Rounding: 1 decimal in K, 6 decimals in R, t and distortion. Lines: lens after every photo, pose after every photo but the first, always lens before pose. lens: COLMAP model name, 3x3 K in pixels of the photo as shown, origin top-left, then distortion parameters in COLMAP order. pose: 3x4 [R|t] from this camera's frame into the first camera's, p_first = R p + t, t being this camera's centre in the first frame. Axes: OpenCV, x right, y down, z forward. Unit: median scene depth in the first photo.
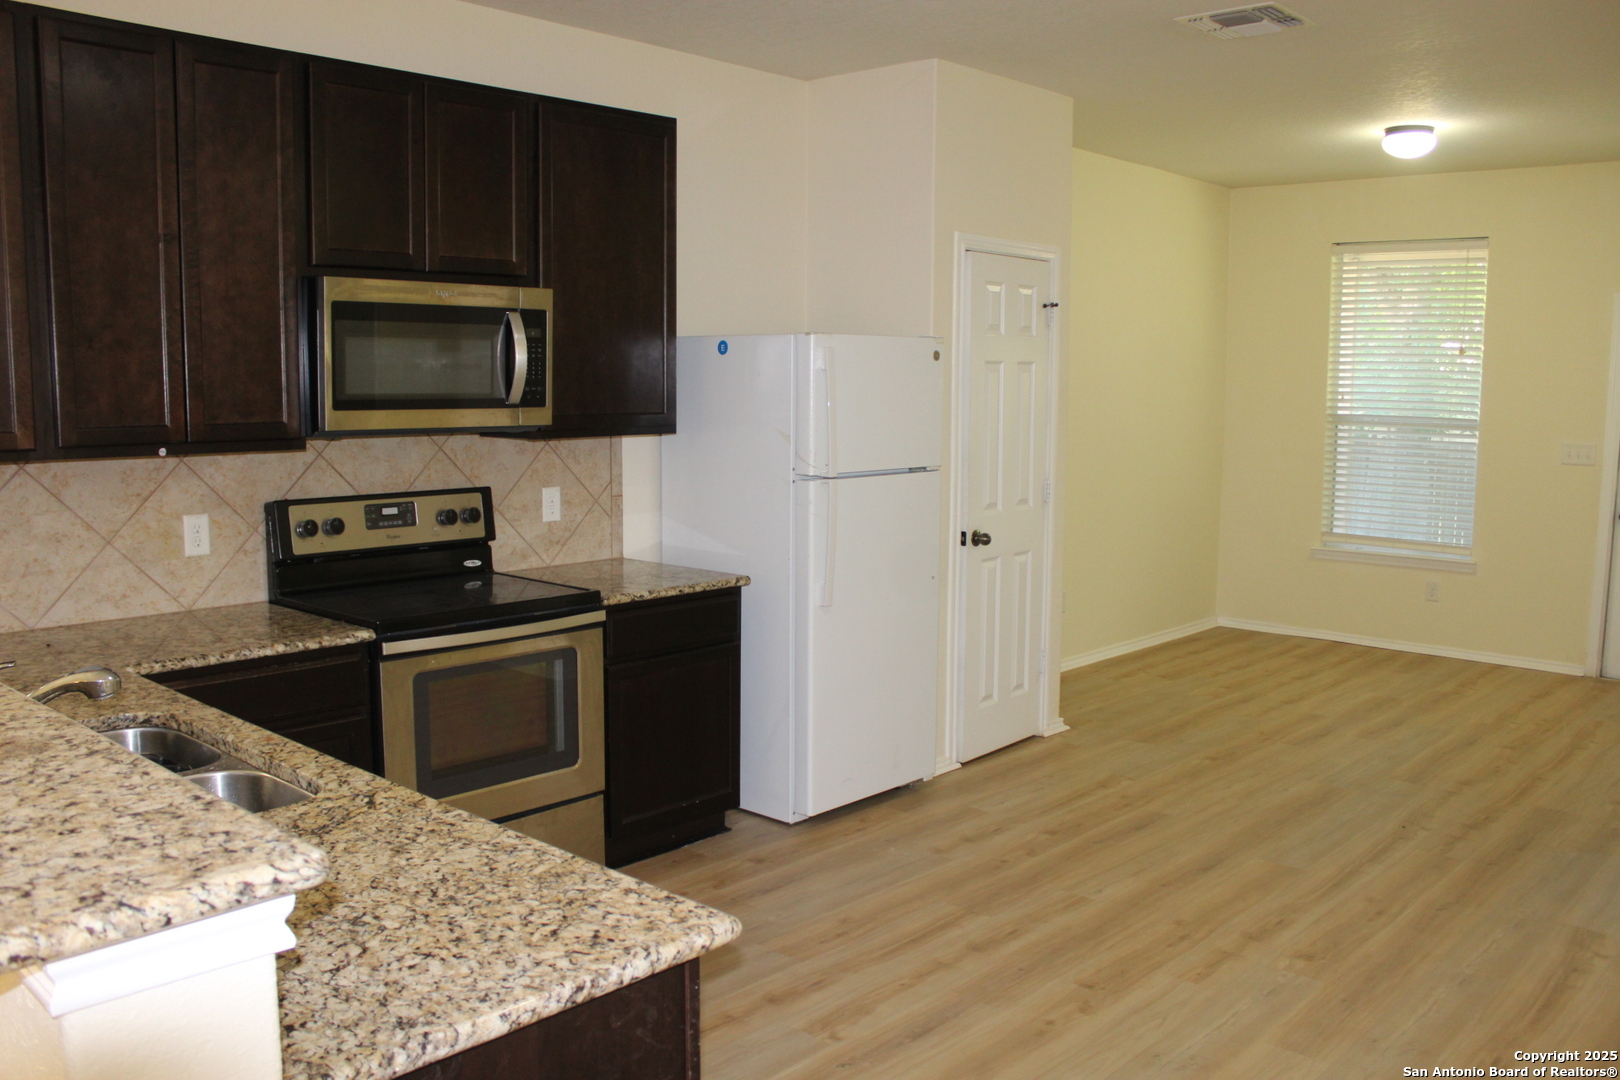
lens RADIAL K [[1375.6, 0, 811.2], [0, 1375.6, 533.2], [0, 0, 1]] dist [-0.142669, 0.085396]
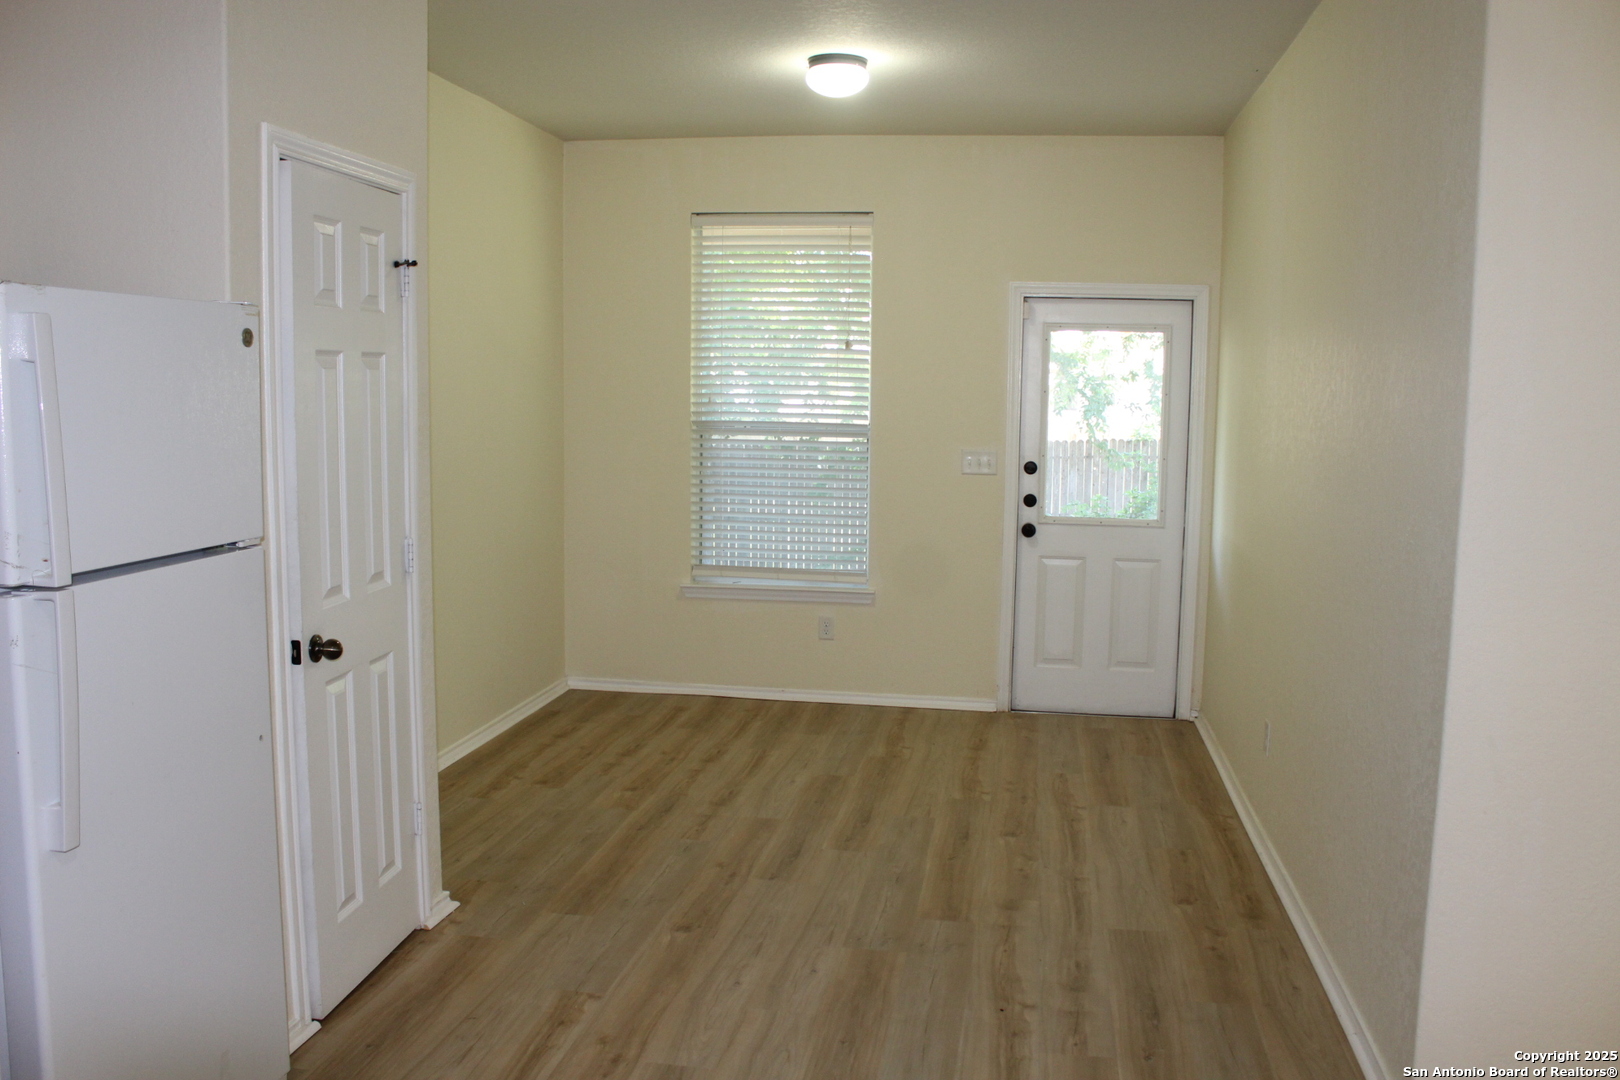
lens RADIAL K [[1375.6, 0, 814.3], [0, 1375.6, 544.7], [0, 0, 1]] dist [-0.142669, 0.085396]
pose [[0.843337, -0.058394, 0.534203, -0.007249], [0.055146, 0.998235, 0.022060, -0.040659], [-0.534548, 0.010855, 0.845068, 0.374993]]
